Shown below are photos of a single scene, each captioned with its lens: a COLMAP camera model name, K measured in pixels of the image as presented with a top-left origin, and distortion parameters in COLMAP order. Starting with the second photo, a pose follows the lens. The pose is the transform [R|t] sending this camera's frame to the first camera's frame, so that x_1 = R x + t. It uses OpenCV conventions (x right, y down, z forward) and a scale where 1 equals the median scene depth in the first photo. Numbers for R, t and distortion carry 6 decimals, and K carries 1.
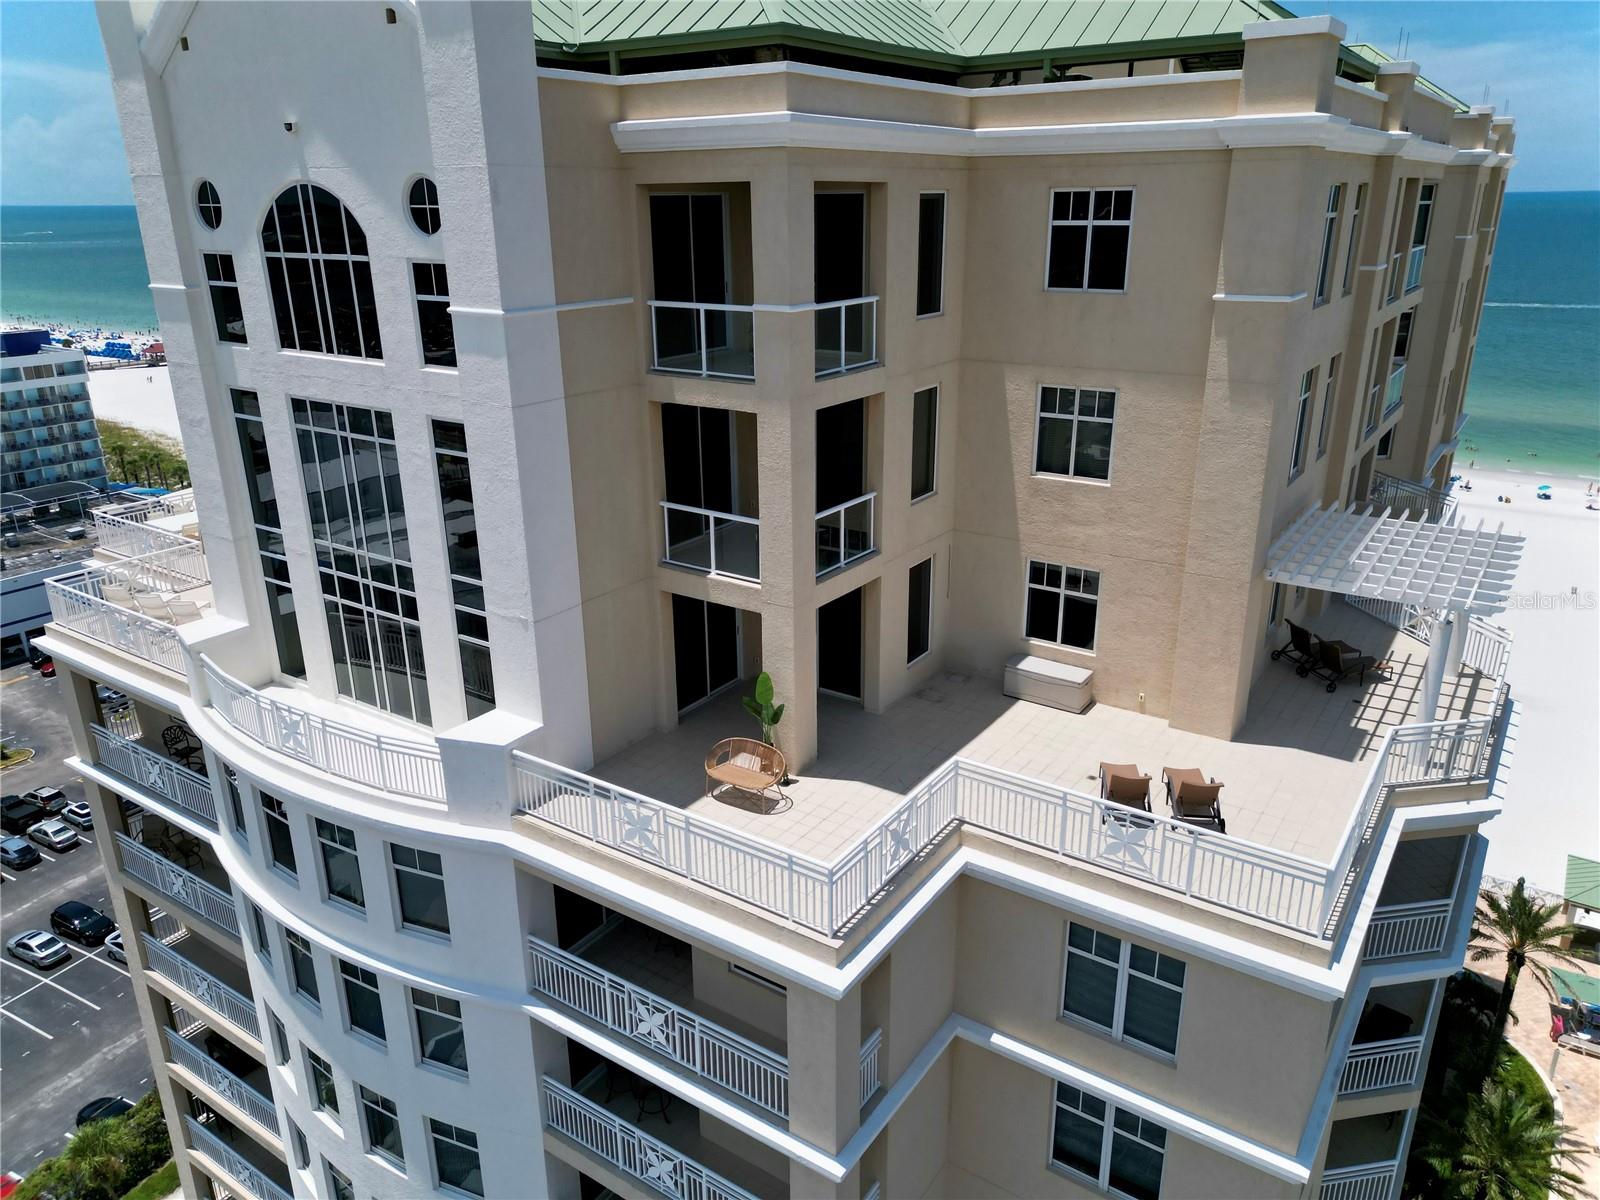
lens RADIAL K [[1128.9, 0, 801.9], [0, 1128.9, 601.5], [0, 0, 1]] dist [0.030038, -0.004586]
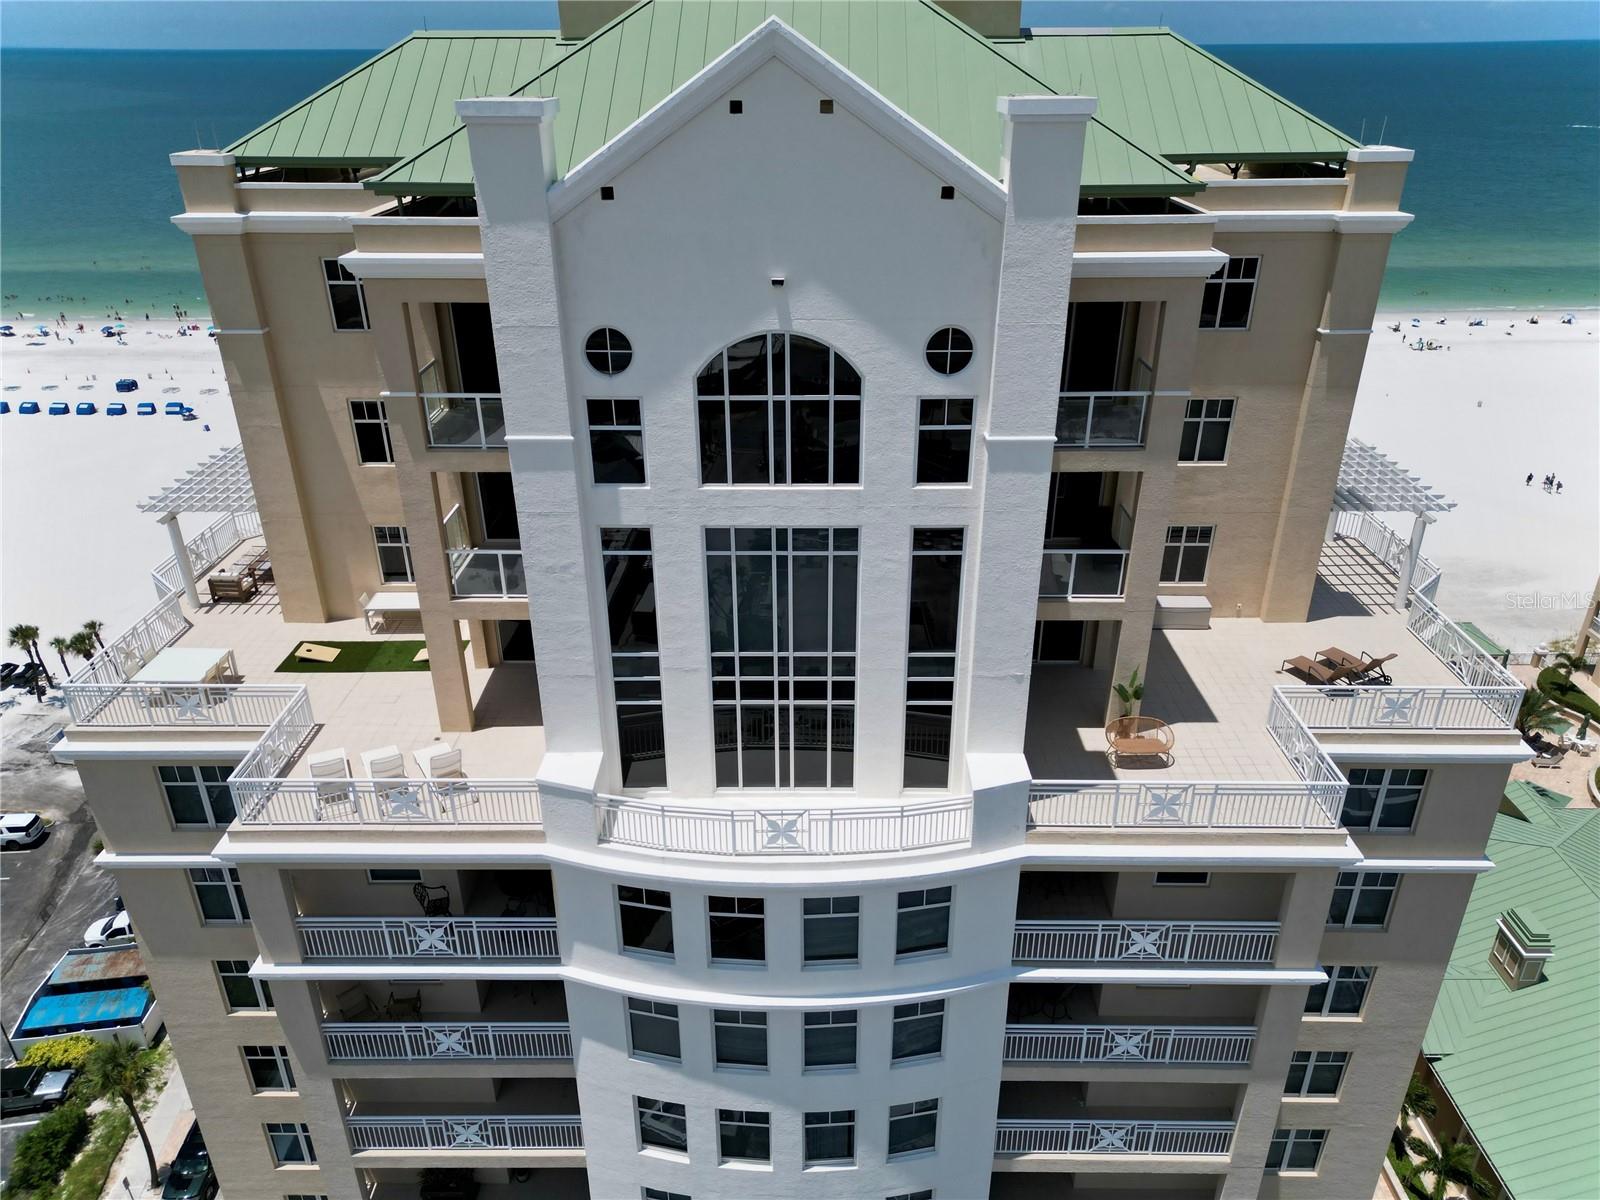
lens RADIAL K [[1128.9, 0, 789.8], [0, 1128.9, 596.2], [0, 0, 1]] dist [0.030038, -0.004586]
pose [[0.834993, -0.239579, 0.495367, -0.950873], [0.184657, 0.970037, 0.157890, -0.279364], [-0.518352, -0.040364, 0.854214, 0.090785]]
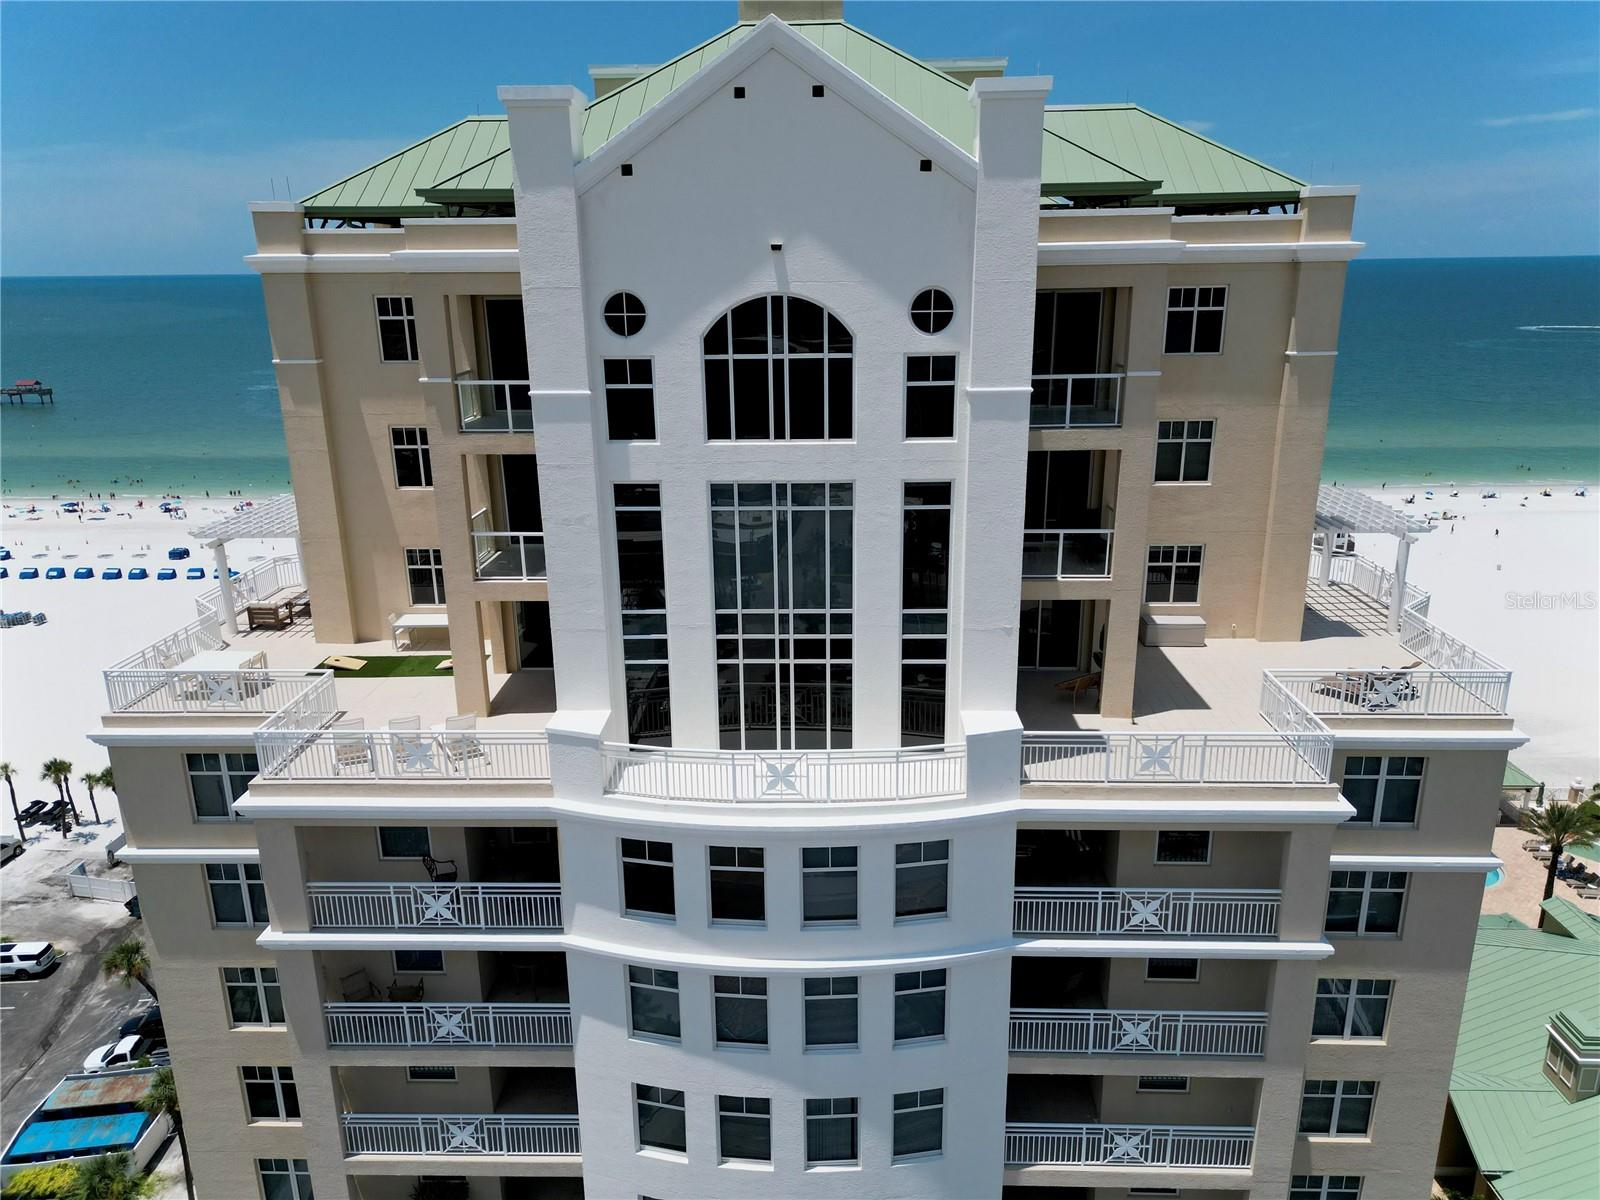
lens RADIAL K [[1128.9, 0, 791.3], [0, 1128.9, 596.1], [0, 0, 1]] dist [0.030038, -0.004586]
pose [[0.847672, -0.153431, 0.507850, -1.006004], [0.184103, 0.982852, -0.010355, -0.047448], [-0.497553, 0.102275, 0.861383, 0.025920]]
